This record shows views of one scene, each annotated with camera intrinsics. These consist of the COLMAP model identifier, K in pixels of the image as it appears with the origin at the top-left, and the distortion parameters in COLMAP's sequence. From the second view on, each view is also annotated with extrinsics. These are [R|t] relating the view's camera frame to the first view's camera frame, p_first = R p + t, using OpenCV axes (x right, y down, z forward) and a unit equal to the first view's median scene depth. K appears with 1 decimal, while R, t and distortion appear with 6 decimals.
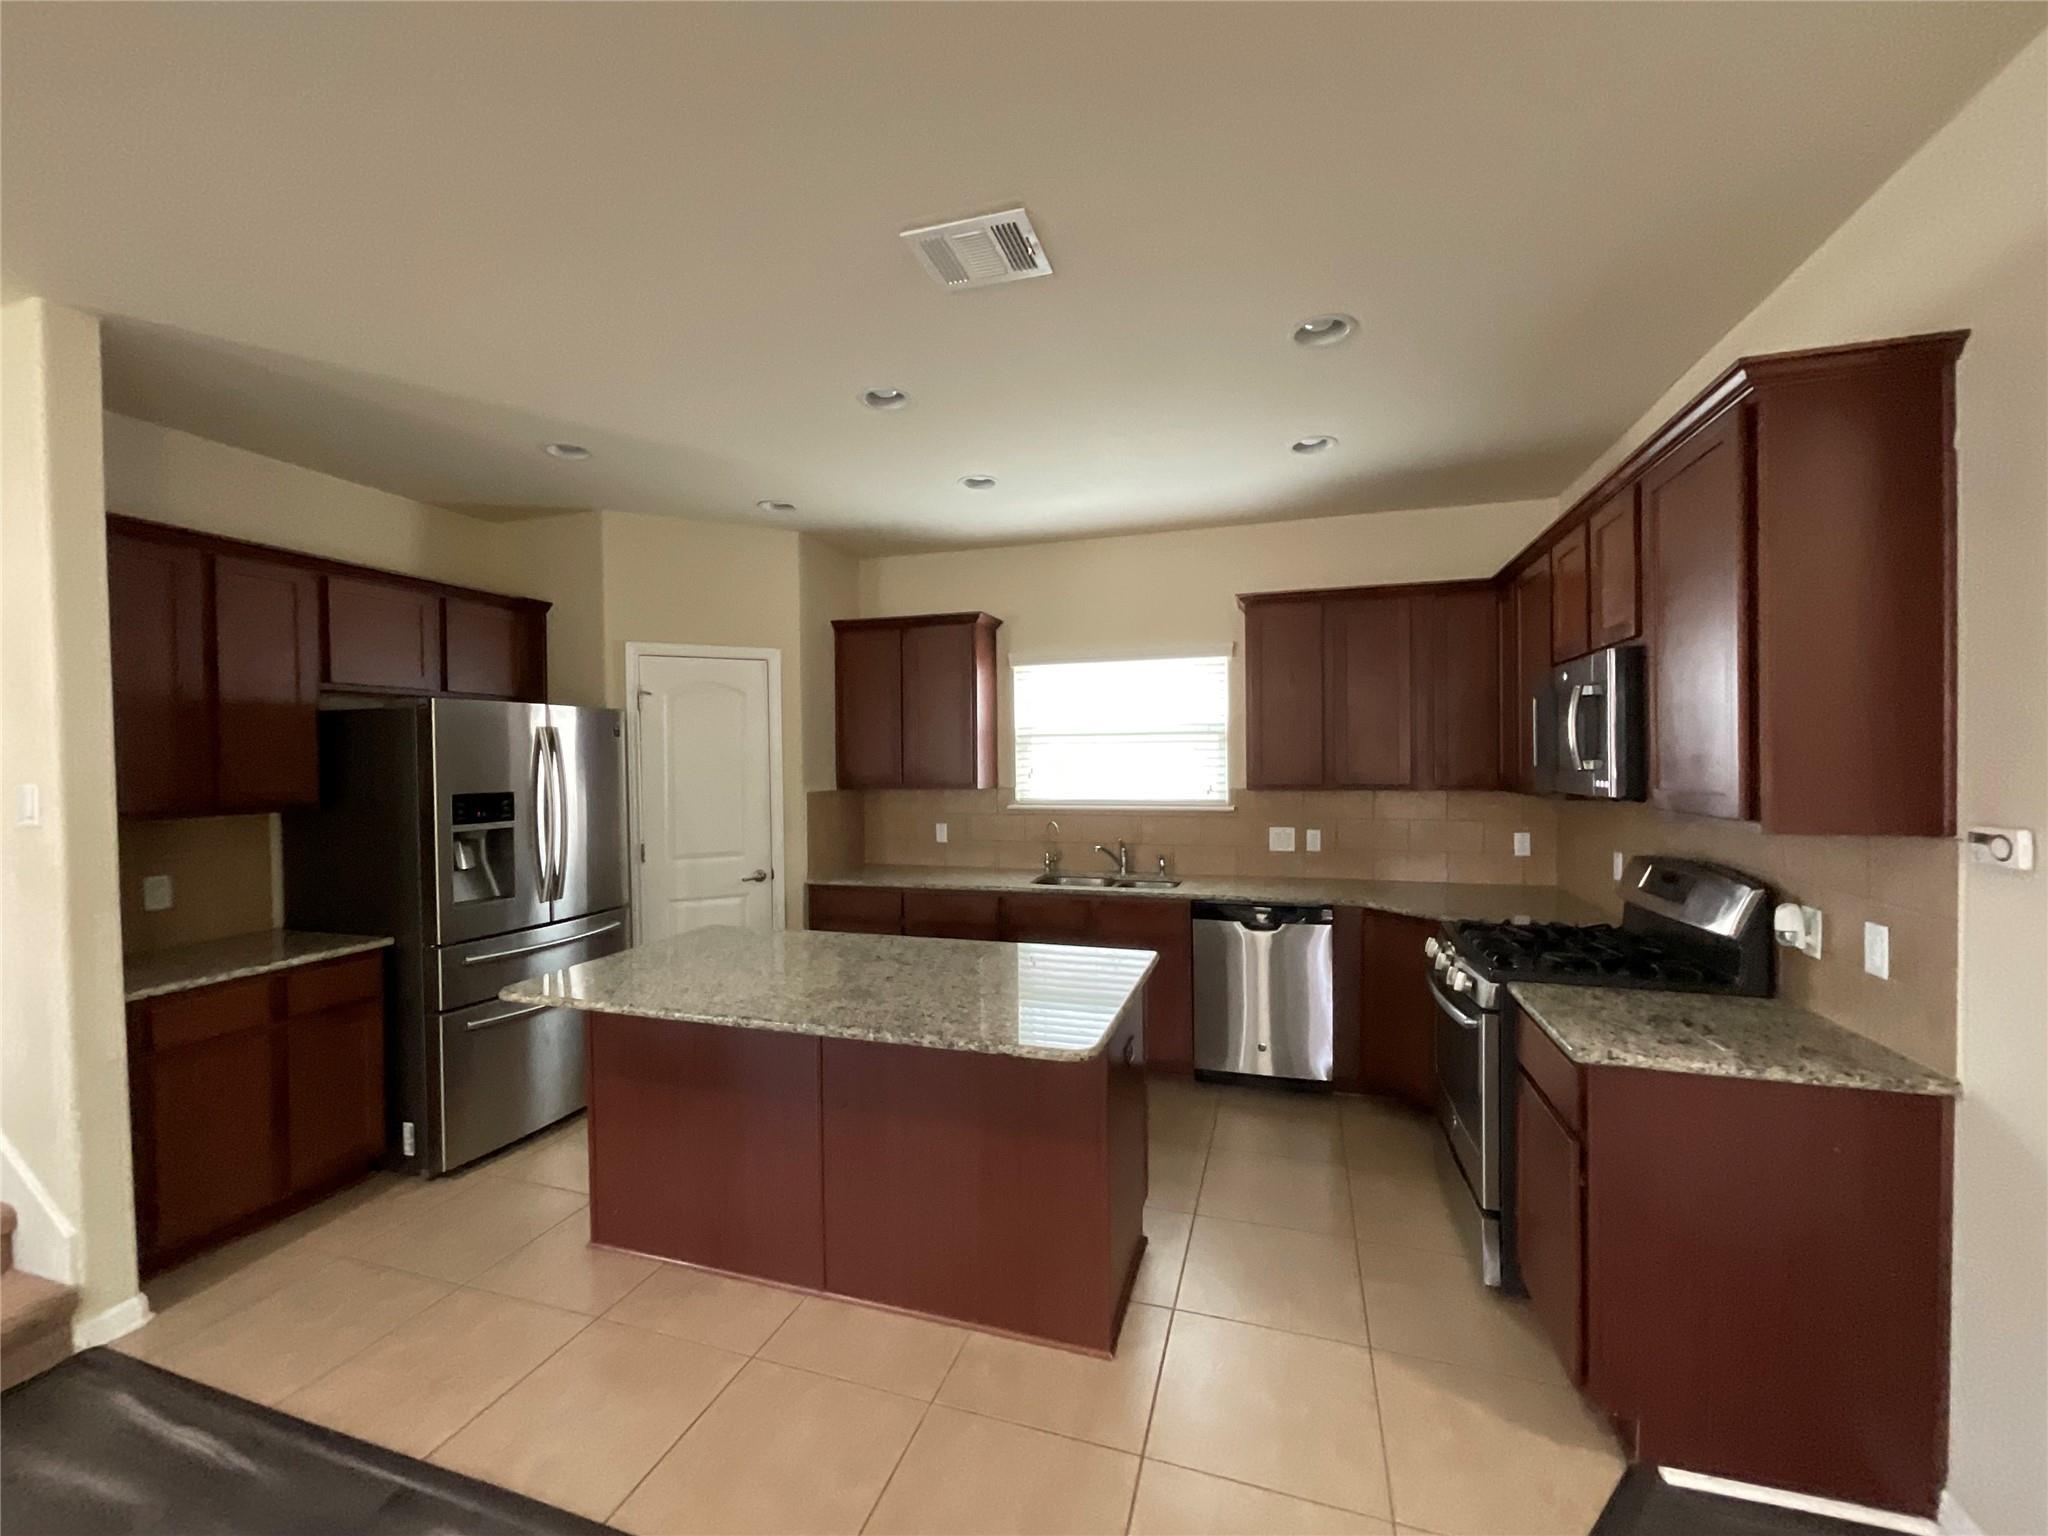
lens RADIAL K [[827.6, 0, 1018.6], [0, 827.6, 763.6], [0, 0, 1]] dist [-0.000130, -0.000759]
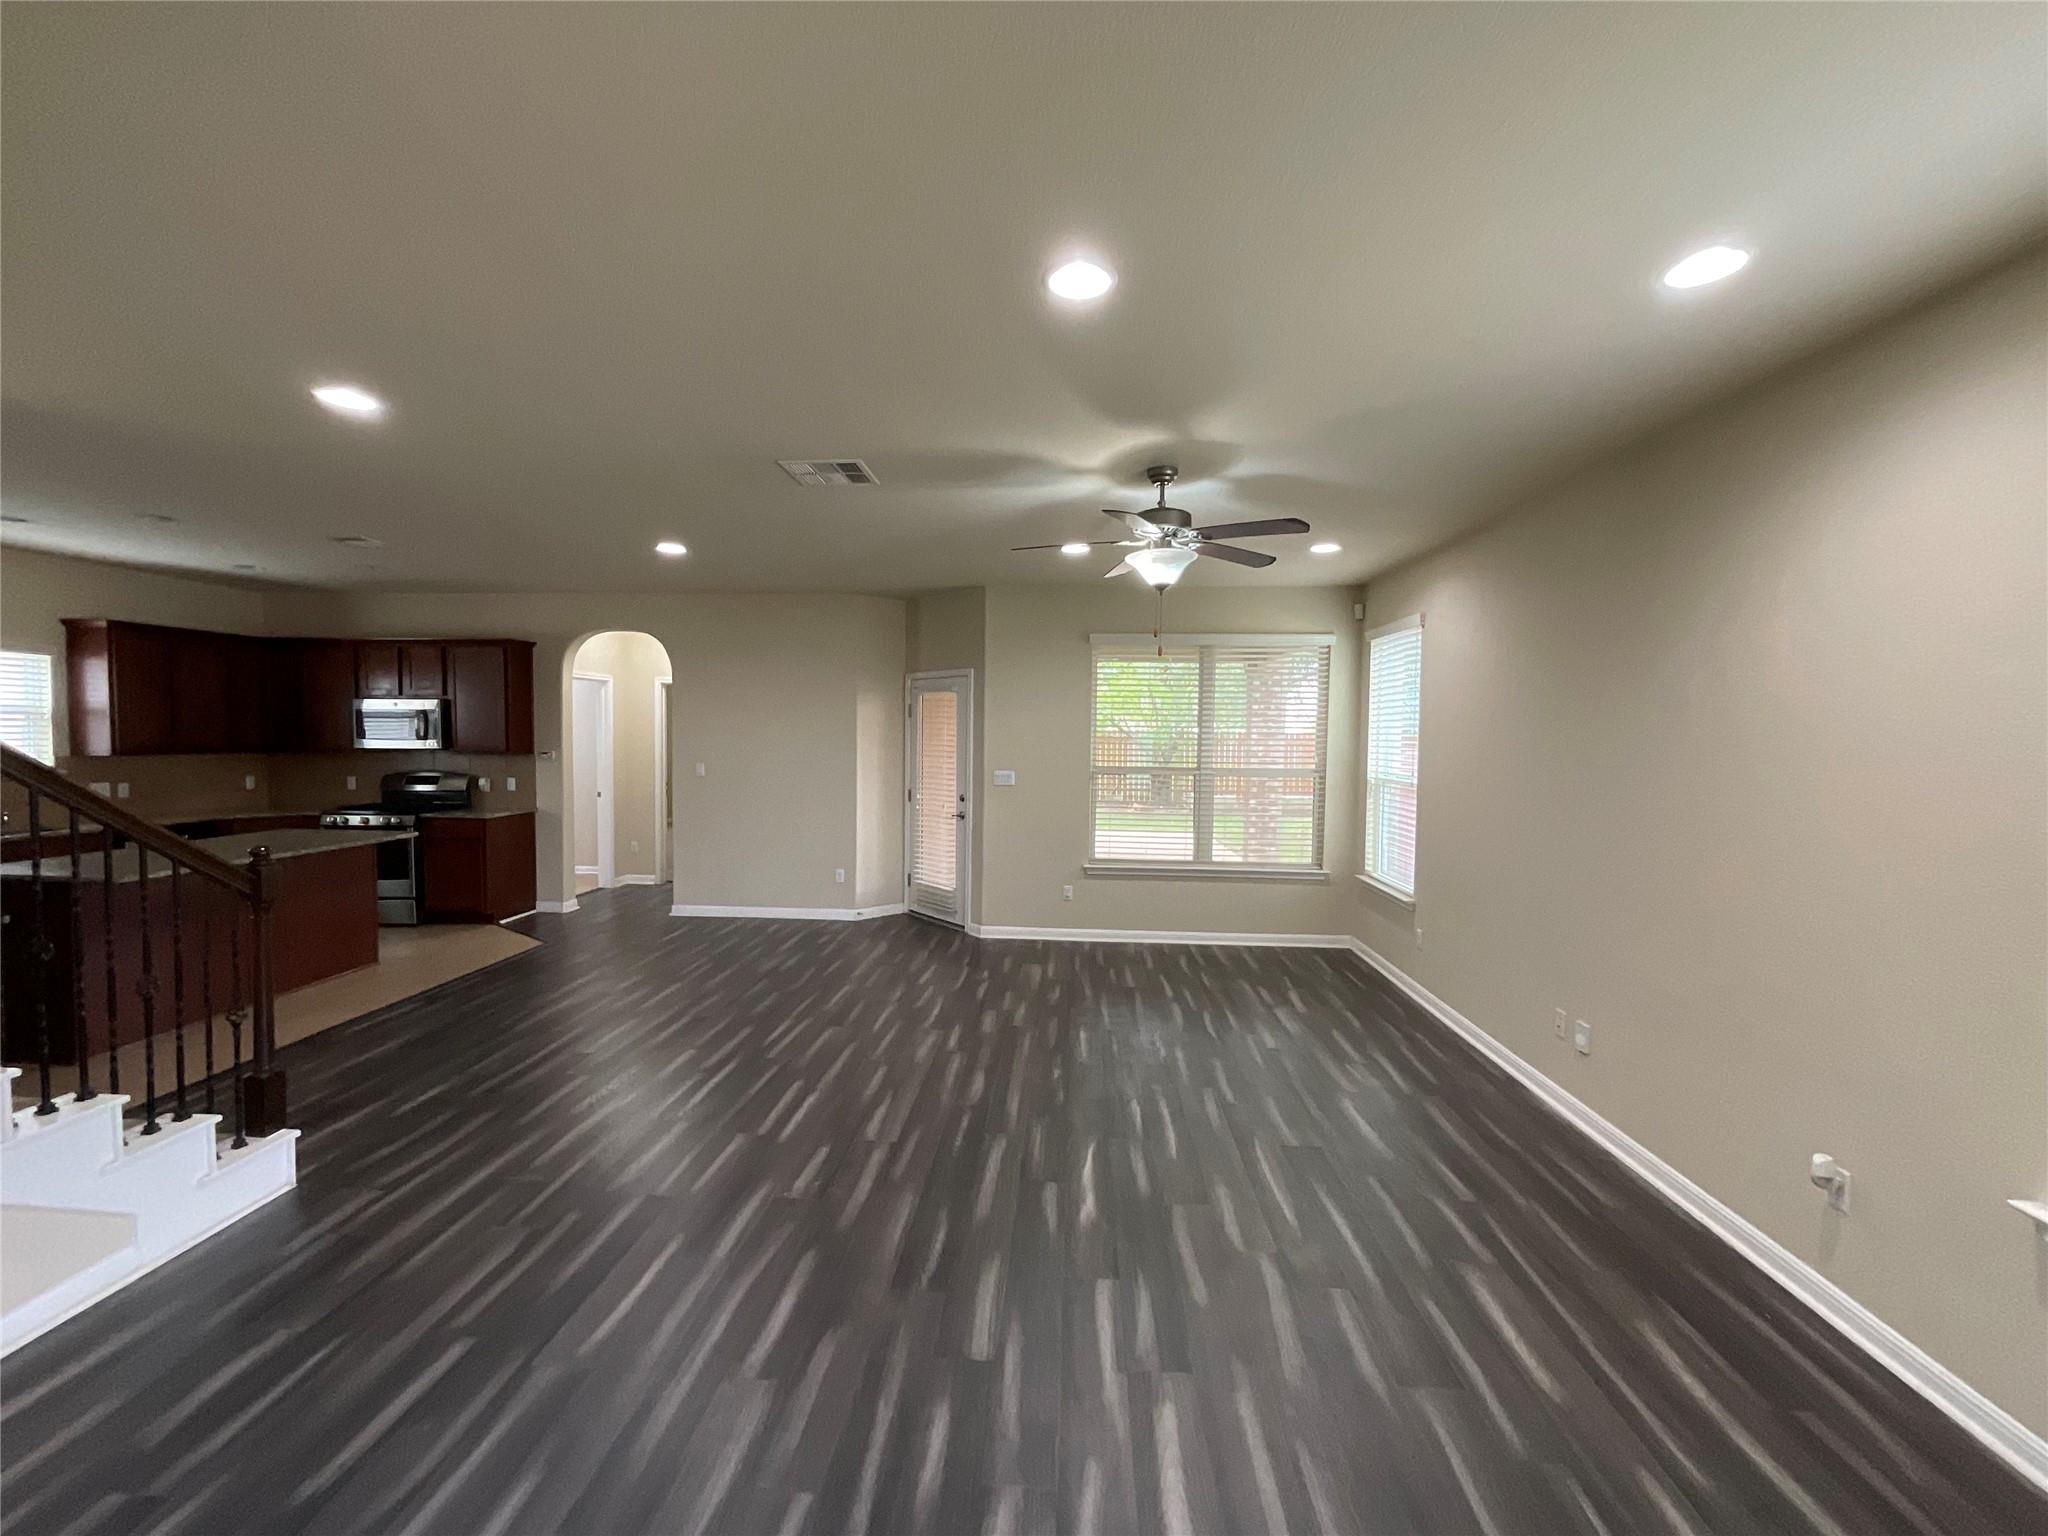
lens RADIAL K [[827.6, 0, 1026.3], [0, 827.6, 768.5], [0, 0, 1]] dist [-0.000130, -0.000759]
pose [[-0.248649, -0.033544, 0.968013, -1.995025], [0.000254, 0.999398, 0.034697, 0.007480], [-0.968594, 0.008874, -0.248491, -0.237668]]
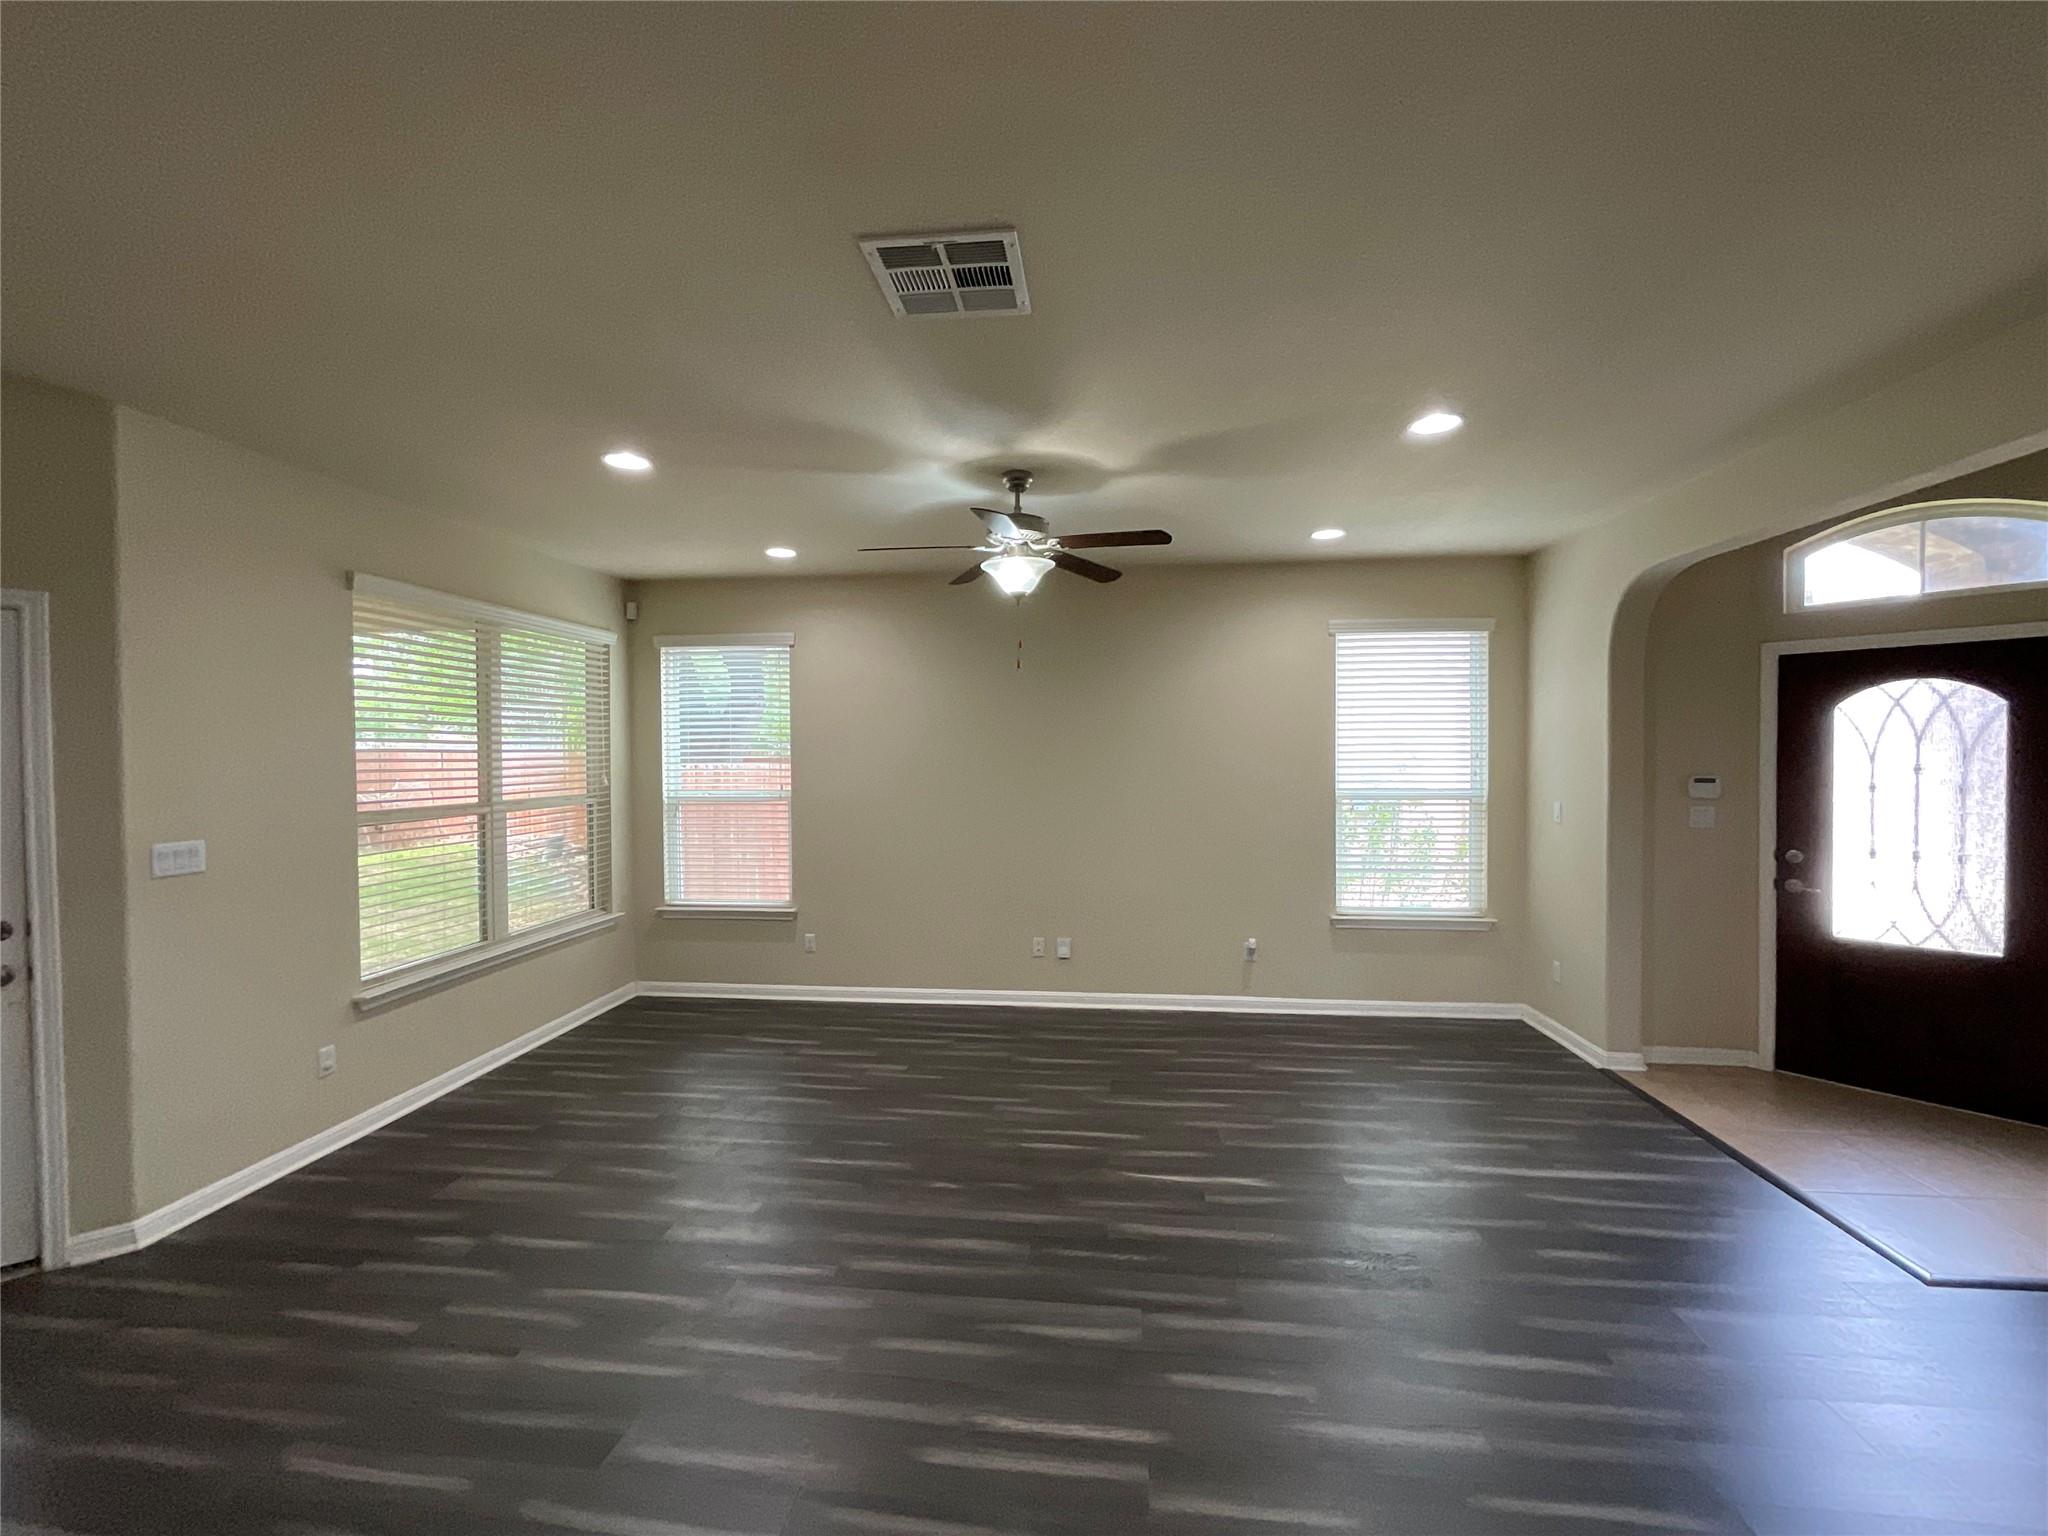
lens RADIAL K [[827.6, 0, 1019.6], [0, 827.6, 769.4], [0, 0, 1]] dist [-0.000130, -0.000759]
pose [[-0.980932, 0.022569, -0.193036, -0.663022], [0.016620, 0.999337, 0.032381, -0.009446], [0.193639, 0.028555, -0.980657, 0.400656]]
